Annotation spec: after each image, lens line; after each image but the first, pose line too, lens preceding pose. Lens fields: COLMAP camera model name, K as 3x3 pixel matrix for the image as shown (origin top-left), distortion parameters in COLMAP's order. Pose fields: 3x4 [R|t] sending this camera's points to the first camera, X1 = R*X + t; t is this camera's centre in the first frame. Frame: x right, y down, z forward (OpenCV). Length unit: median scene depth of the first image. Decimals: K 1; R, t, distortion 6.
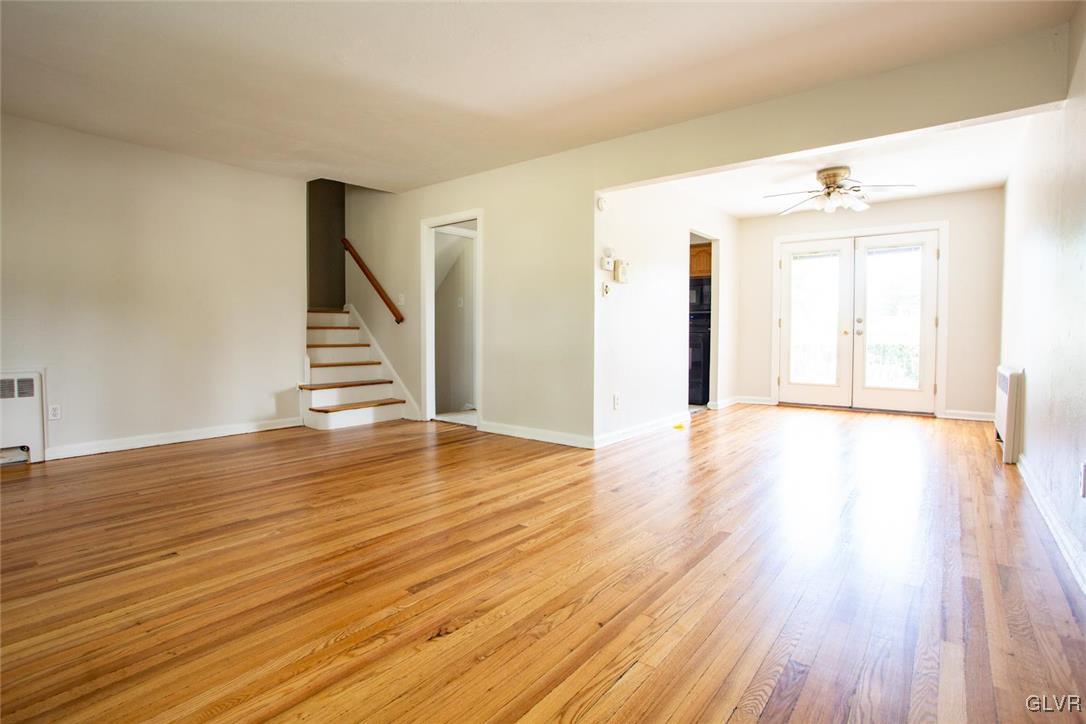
lens RADIAL K [[517.0, 0, 542.2], [0, 517.0, 358.7], [0, 0, 1]] dist [-0.023033, 0.001380]
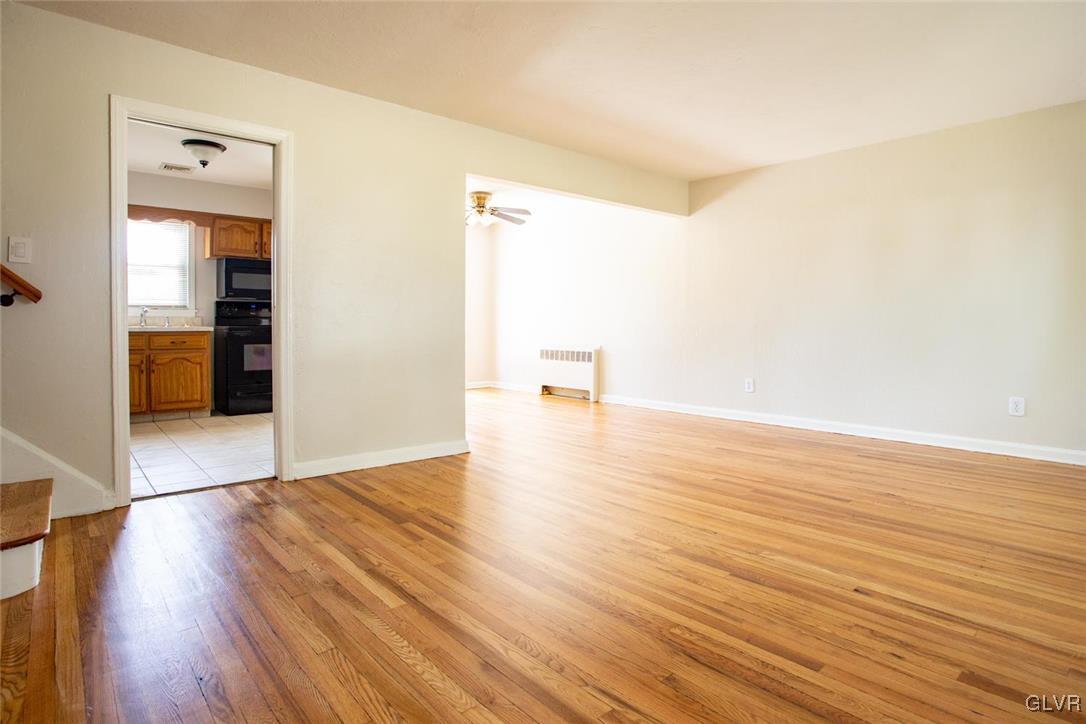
lens RADIAL K [[579.3, 0, 548.0], [0, 579.3, 333.3], [0, 0, 1]] dist [-0.036039, 0.001775]
pose [[0.187069, -0.016559, 0.982207, -1.679447], [0.051643, 0.998641, 0.007000, -0.067213], [-0.980988, 0.049415, 0.187670, 1.266685]]
